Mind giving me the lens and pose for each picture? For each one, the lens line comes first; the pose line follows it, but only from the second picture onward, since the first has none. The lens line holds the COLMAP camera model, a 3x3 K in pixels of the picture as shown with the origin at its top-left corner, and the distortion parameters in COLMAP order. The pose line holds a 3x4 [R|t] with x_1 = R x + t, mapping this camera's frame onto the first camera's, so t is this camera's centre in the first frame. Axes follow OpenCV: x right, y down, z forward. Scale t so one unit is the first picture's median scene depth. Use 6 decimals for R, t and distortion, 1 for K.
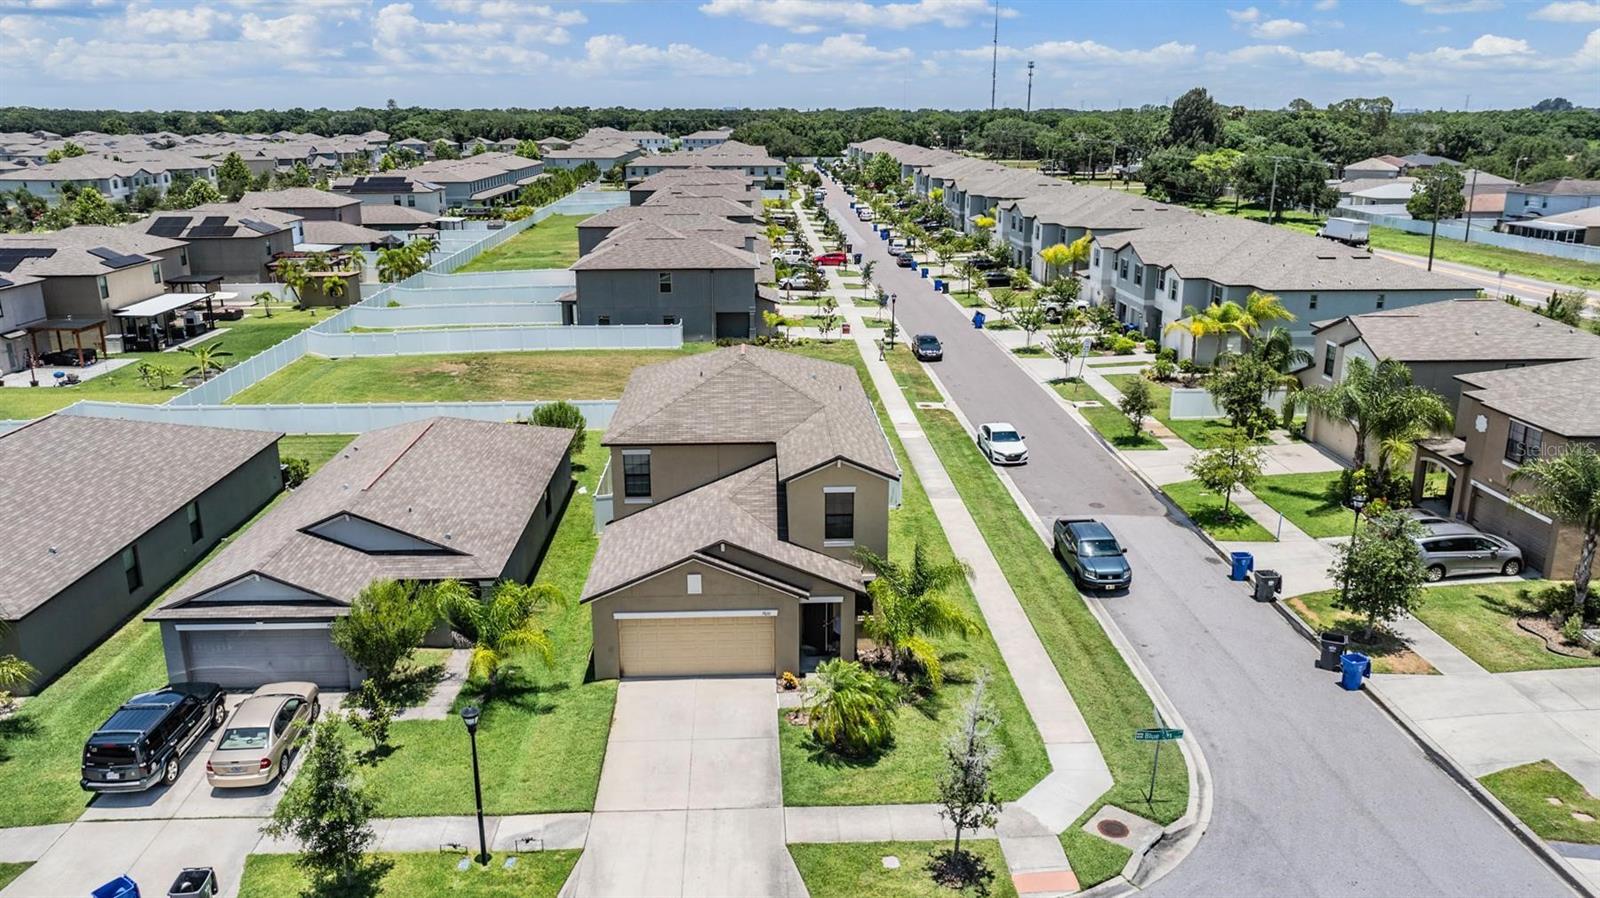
lens RADIAL K [[1157.1, 0, 804.8], [0, 1157.1, 447.3], [0, 0, 1]] dist [-0.020231, 0.003754]
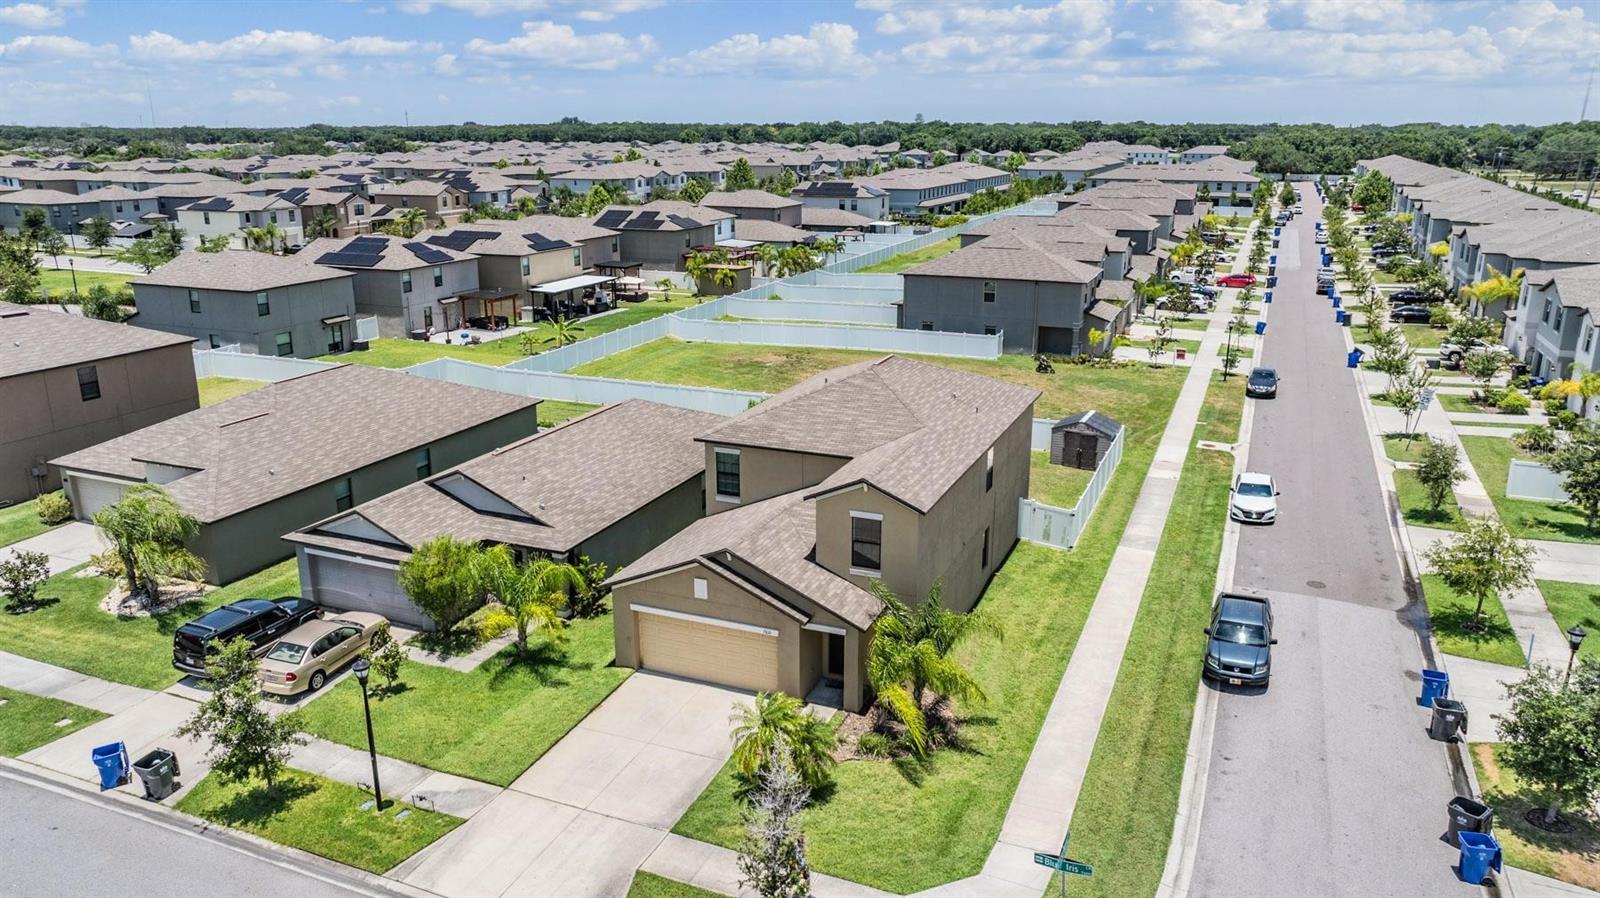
lens RADIAL K [[1125.6, 0, 805.0], [0, 1125.6, 445.4], [0, 0, 1]] dist [-0.030744, 0.025470]
pose [[0.902766, 0.117302, -0.413827, 0.216379], [-0.119746, 0.992600, 0.020134, -0.019088], [0.413127, 0.031378, 0.910133, 0.097215]]
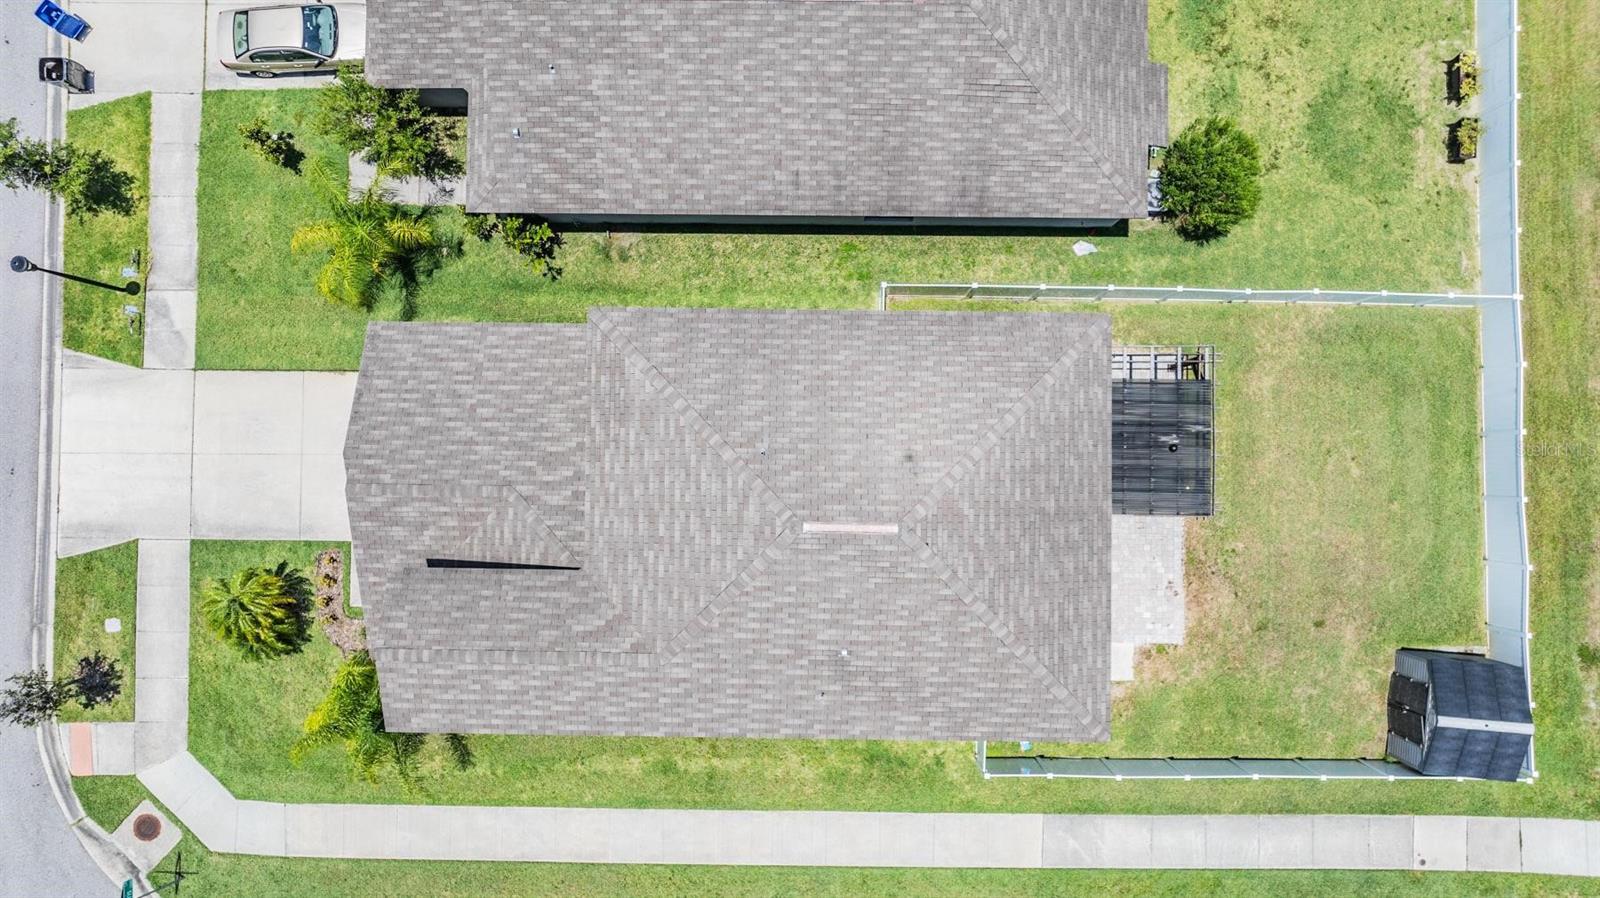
lens RADIAL K [[1125.6, 0, 805.0], [0, 1125.6, 445.4], [0, 0, 1]] dist [-0.030744, 0.025470]
pose [[-0.056426, 0.997889, -0.032144, -0.054226], [-0.283381, 0.014864, 0.958892, -0.449545], [0.957346, 0.063216, 0.281944, 0.634053]]
